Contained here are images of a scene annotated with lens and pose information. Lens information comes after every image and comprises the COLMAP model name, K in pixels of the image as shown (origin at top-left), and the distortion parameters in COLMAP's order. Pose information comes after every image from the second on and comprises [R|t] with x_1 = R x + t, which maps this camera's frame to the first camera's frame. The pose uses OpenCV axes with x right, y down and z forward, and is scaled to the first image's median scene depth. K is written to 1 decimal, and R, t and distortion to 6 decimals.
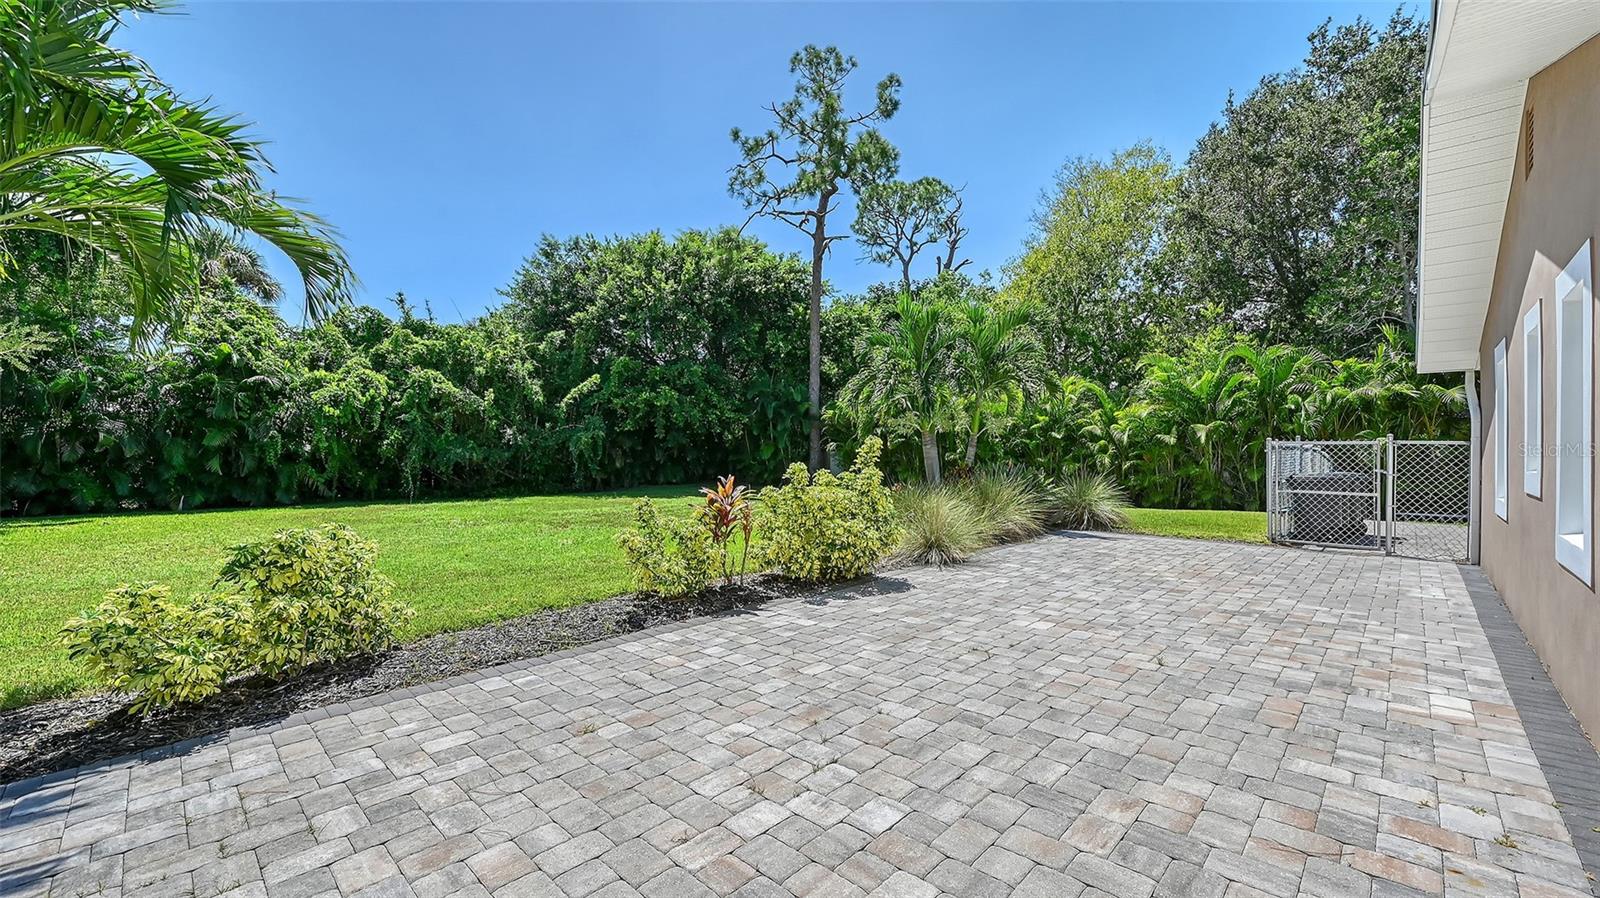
lens RADIAL K [[638.8, 0, 803.9], [0, 638.8, 463.8], [0, 0, 1]] dist [-0.002273, -0.000168]
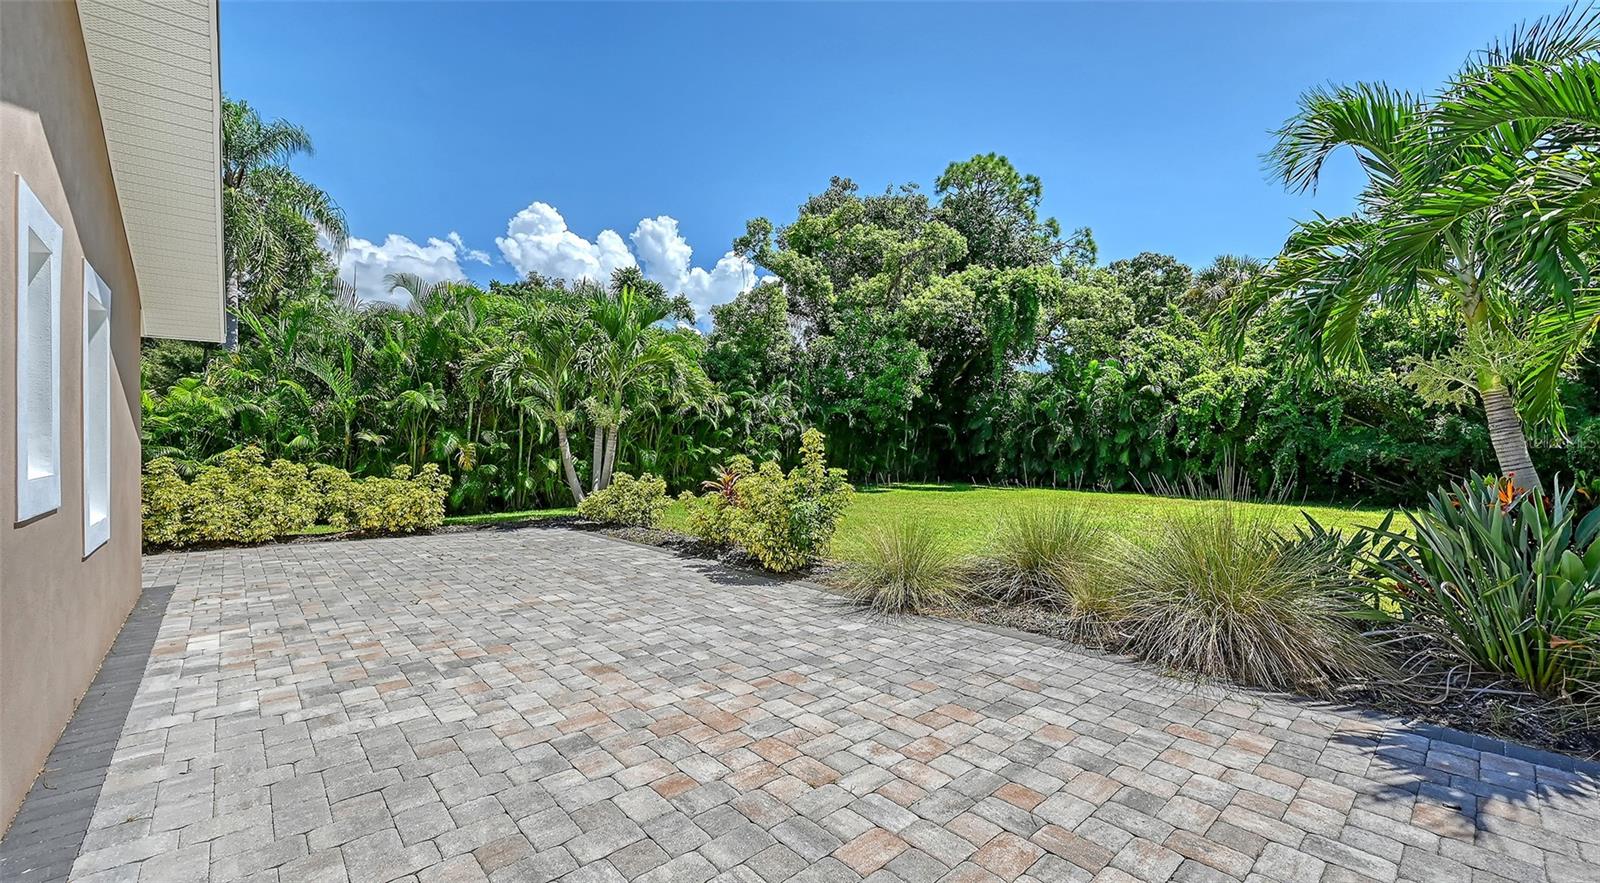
lens RADIAL K [[641.1, 0, 800.0], [0, 641.1, 441.5], [0, 0, 1]] dist [0.000098, 0.000081]
pose [[-0.082783, -0.006849, -0.996544, 0.304633], [-0.023166, 0.999719, -0.004946, -0.006522], [0.996298, 0.022676, -0.082918, 0.315666]]
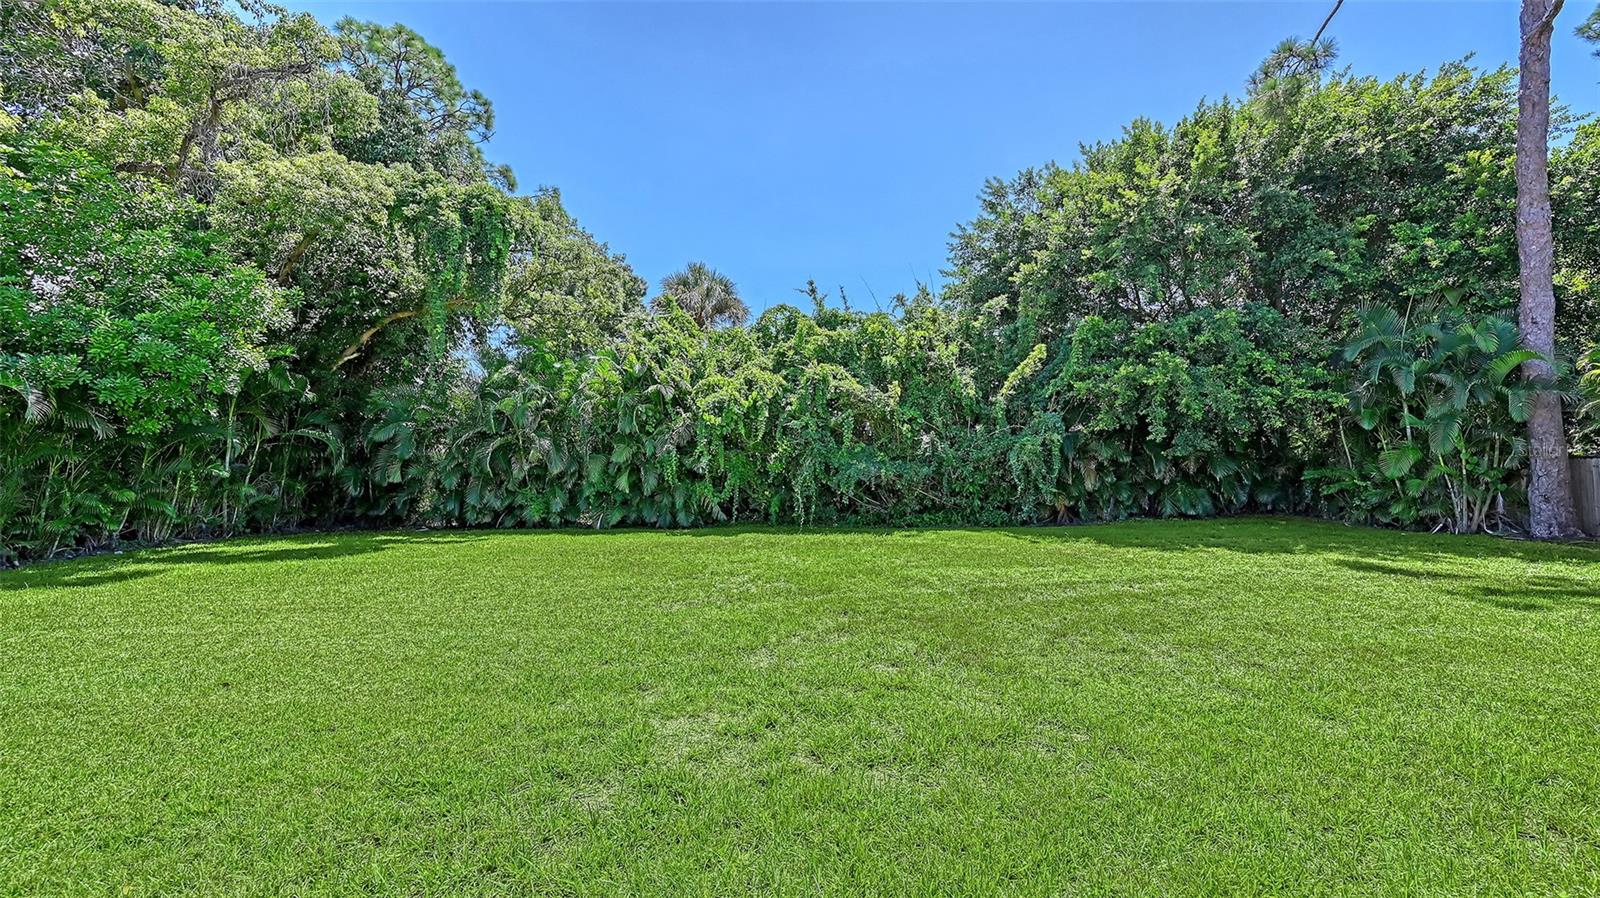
lens RADIAL K [[626.1, 0, 807.1], [0, 626.1, 444.3], [0, 0, 1]] dist [-0.001323, 0.000009]
pose [[0.713104, -0.036738, -0.700095, -0.052721], [-0.005803, 0.998282, -0.058297, -0.001473], [0.701035, 0.045634, 0.711666, 0.370192]]
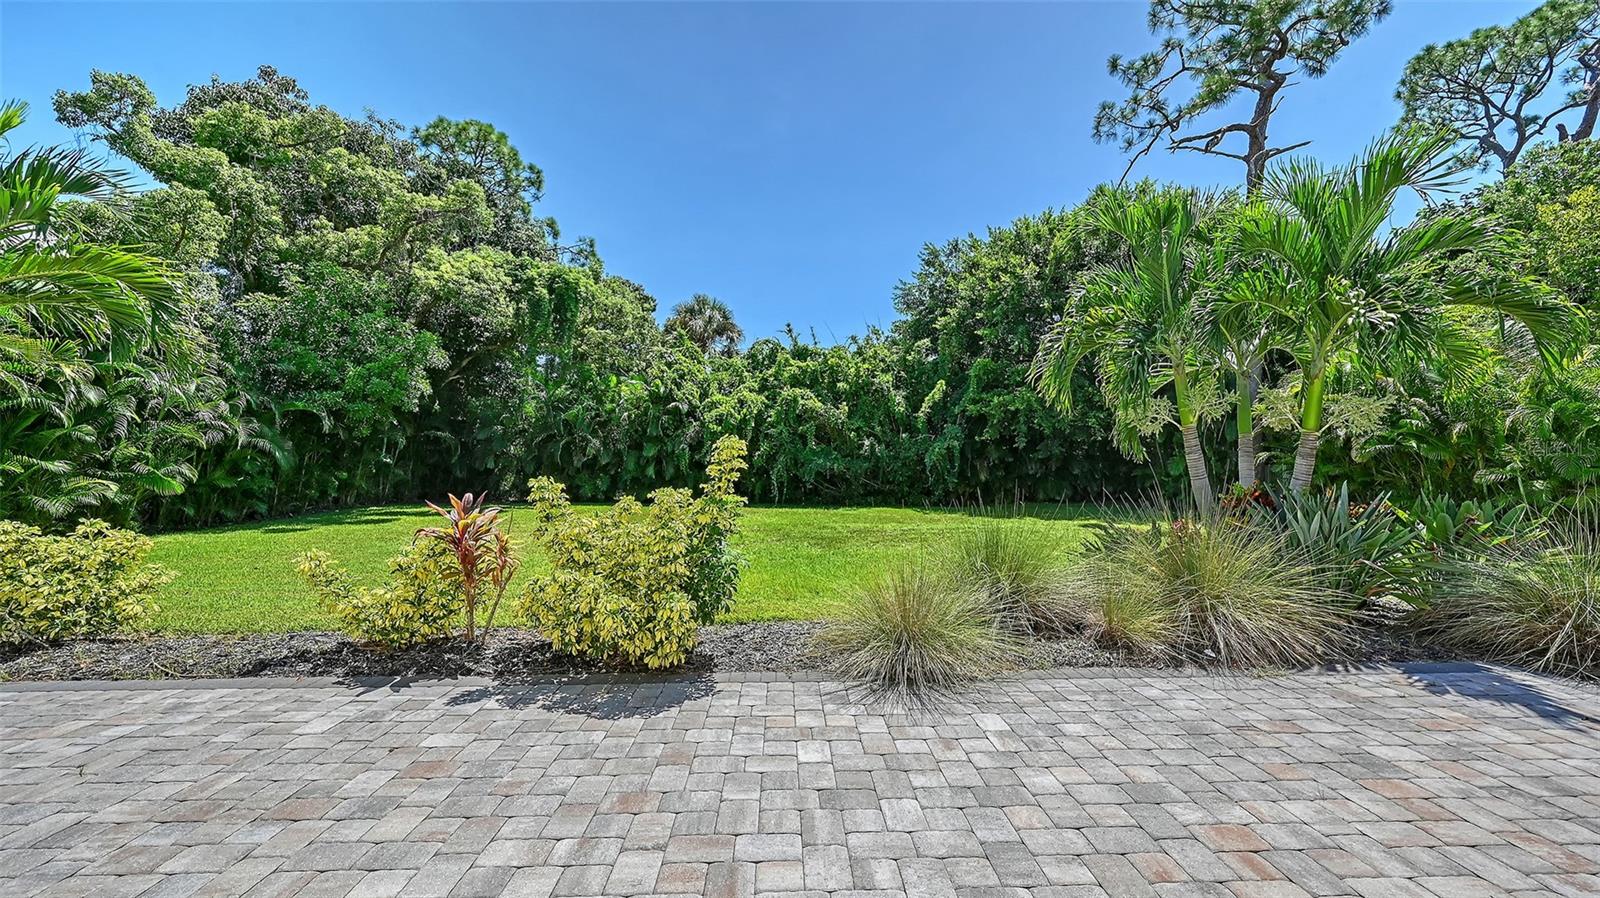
lens RADIAL K [[638.5, 0, 804.7], [0, 638.5, 449.9], [0, 0, 1]] dist [-0.002556, -0.000327]
pose [[0.716335, -0.007441, -0.697717, 0.171121], [-0.020382, 0.999293, -0.031583, -0.004263], [0.697459, 0.036845, 0.715677, 0.185411]]
